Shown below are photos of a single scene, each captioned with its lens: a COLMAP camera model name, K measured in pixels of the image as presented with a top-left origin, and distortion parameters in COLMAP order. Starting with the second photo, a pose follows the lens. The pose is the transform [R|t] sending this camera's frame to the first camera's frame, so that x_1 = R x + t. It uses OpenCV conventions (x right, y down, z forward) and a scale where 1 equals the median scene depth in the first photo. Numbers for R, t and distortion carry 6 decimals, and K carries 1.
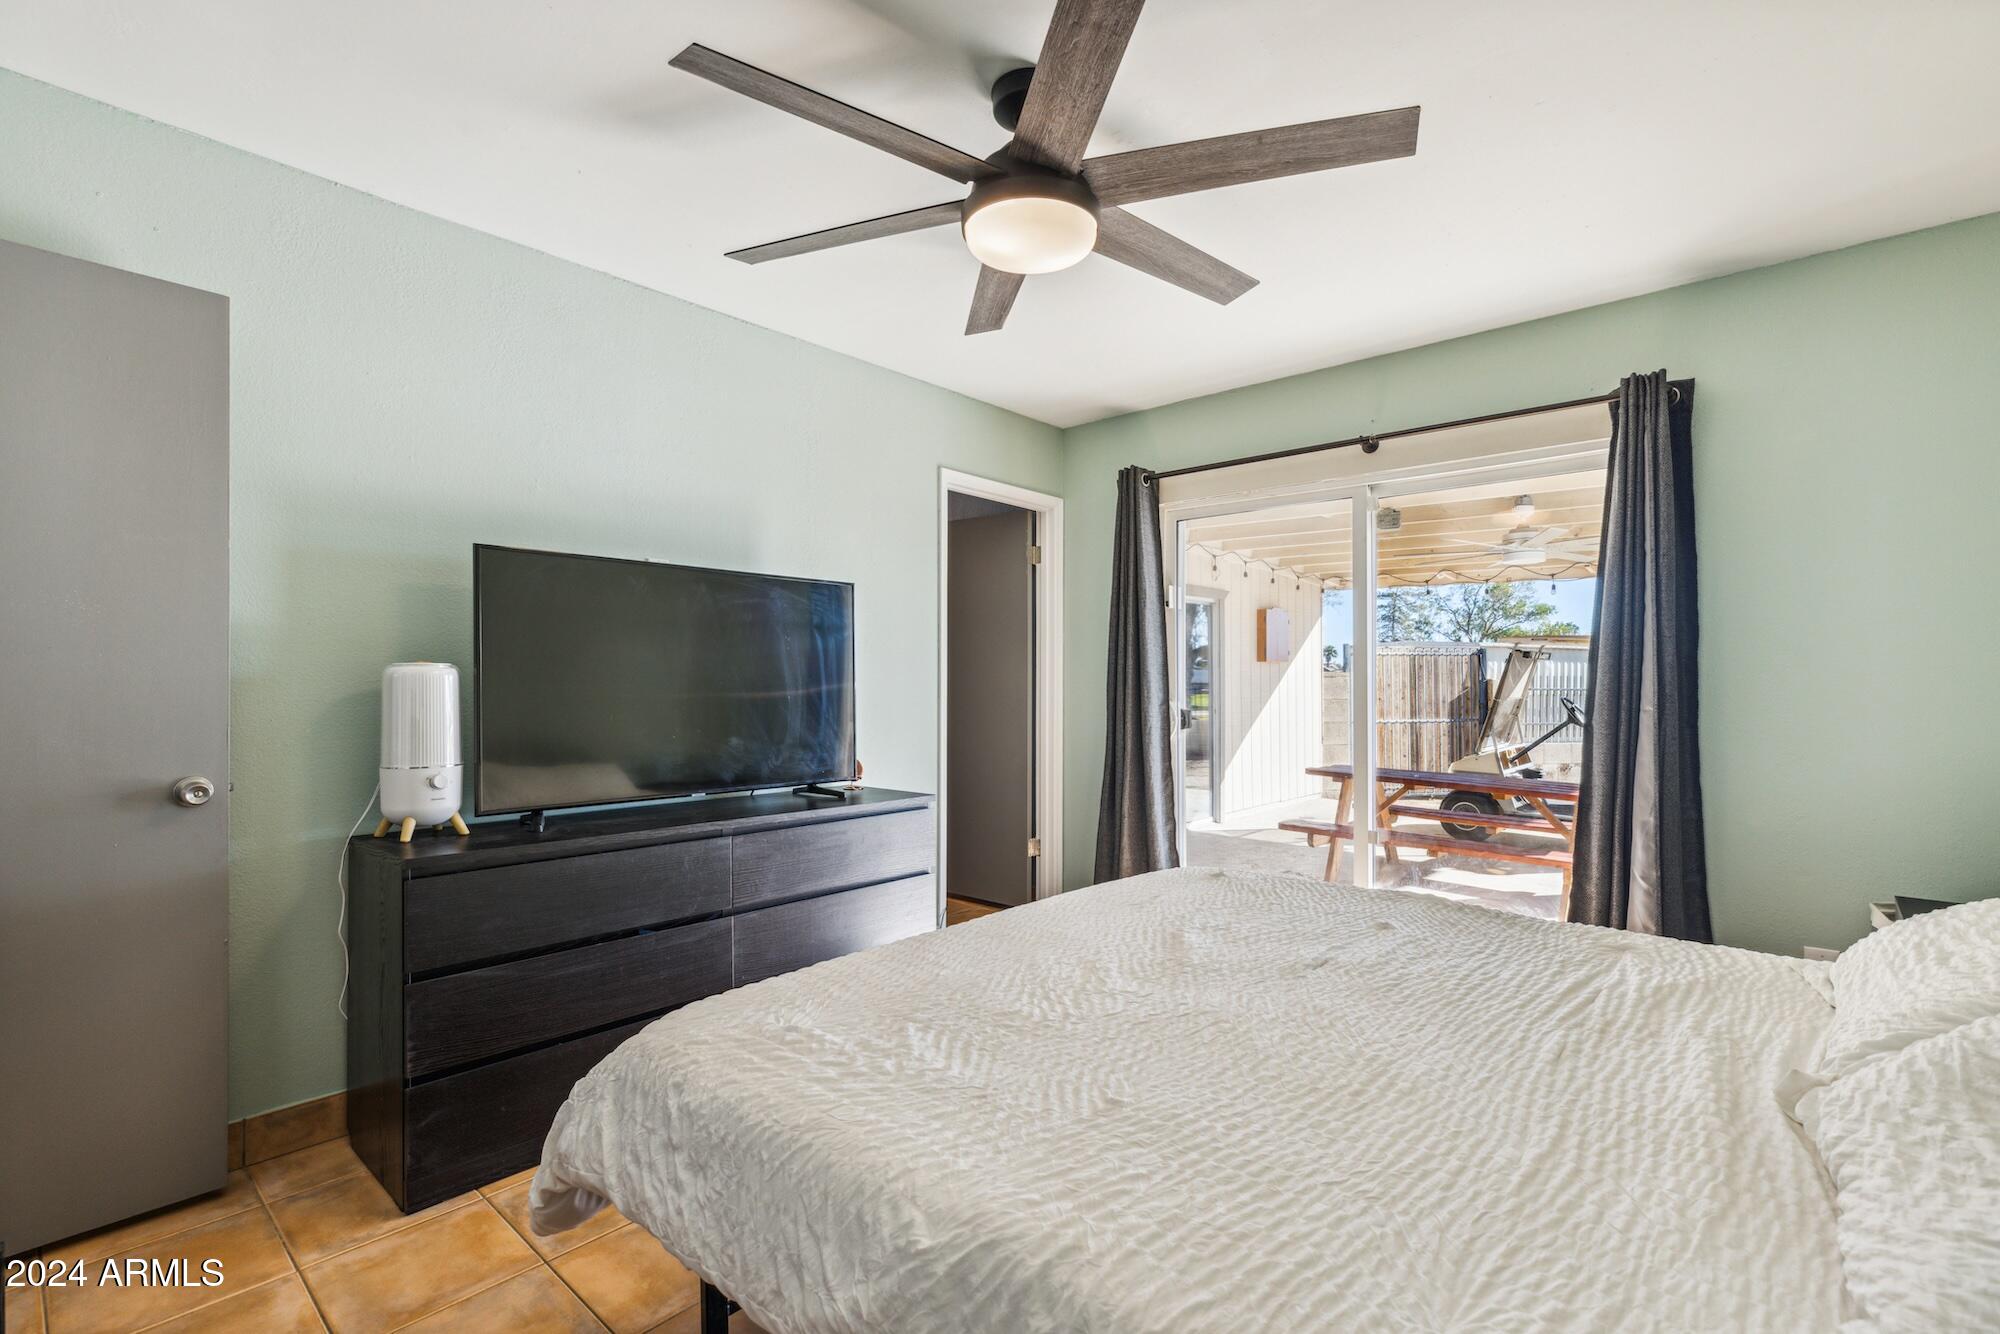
lens RADIAL K [[905.9, 0, 1001.6], [0, 905.9, 673.7], [0, 0, 1]] dist [0.004760, 0.000060]
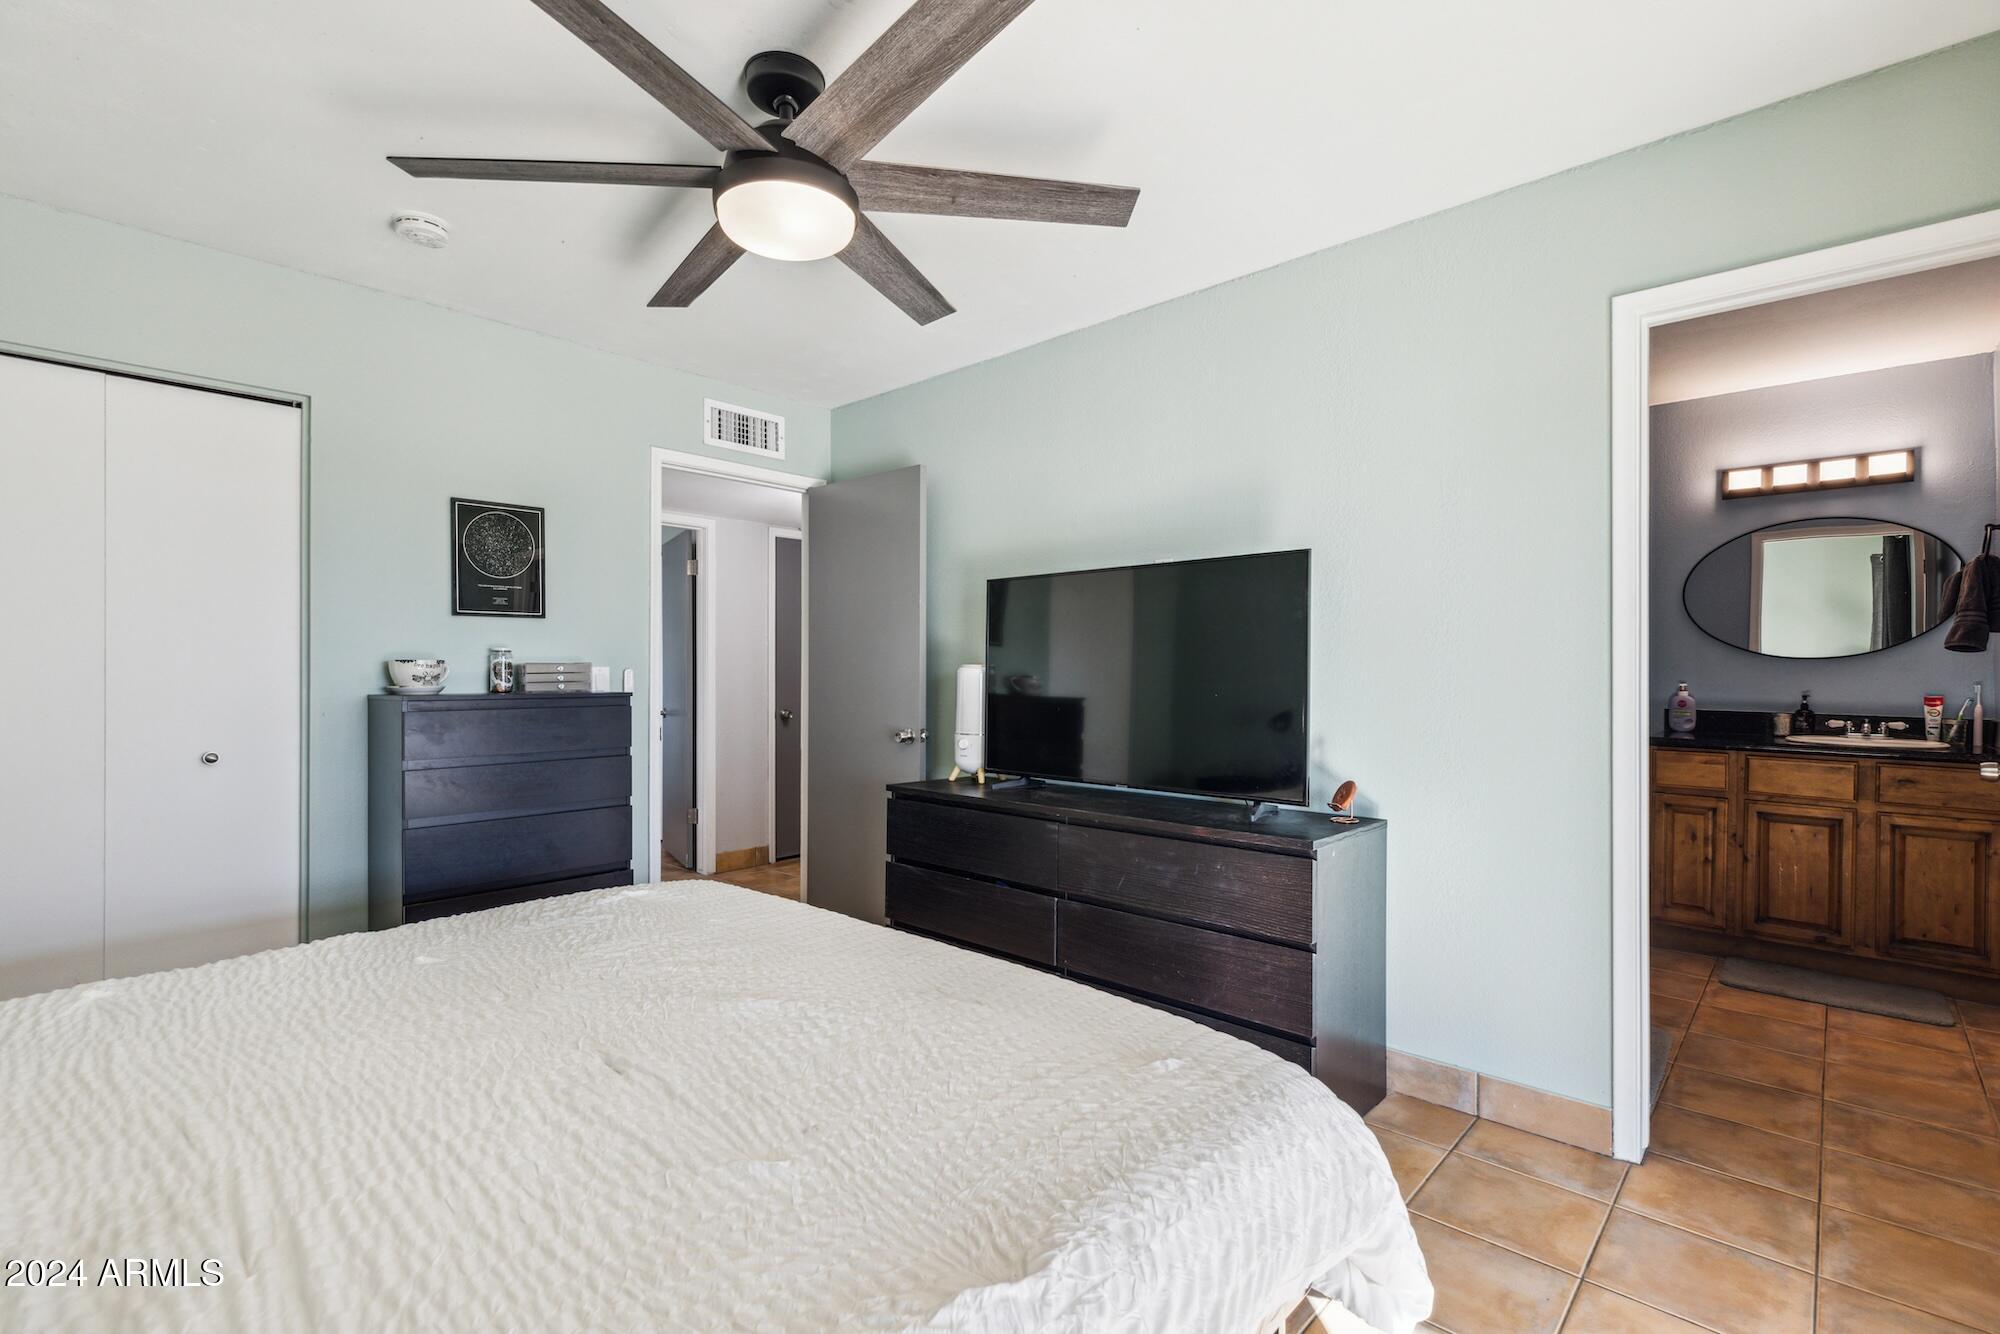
lens RADIAL K [[905.9, 0, 999.3], [0, 905.9, 678.8], [0, 0, 1]] dist [0.004760, 0.000060]
pose [[-0.009793, 0.002867, -0.999948, 1.363676], [0.003744, 0.999989, 0.002831, 0.008390], [0.999945, -0.003717, -0.009804, 1.665414]]
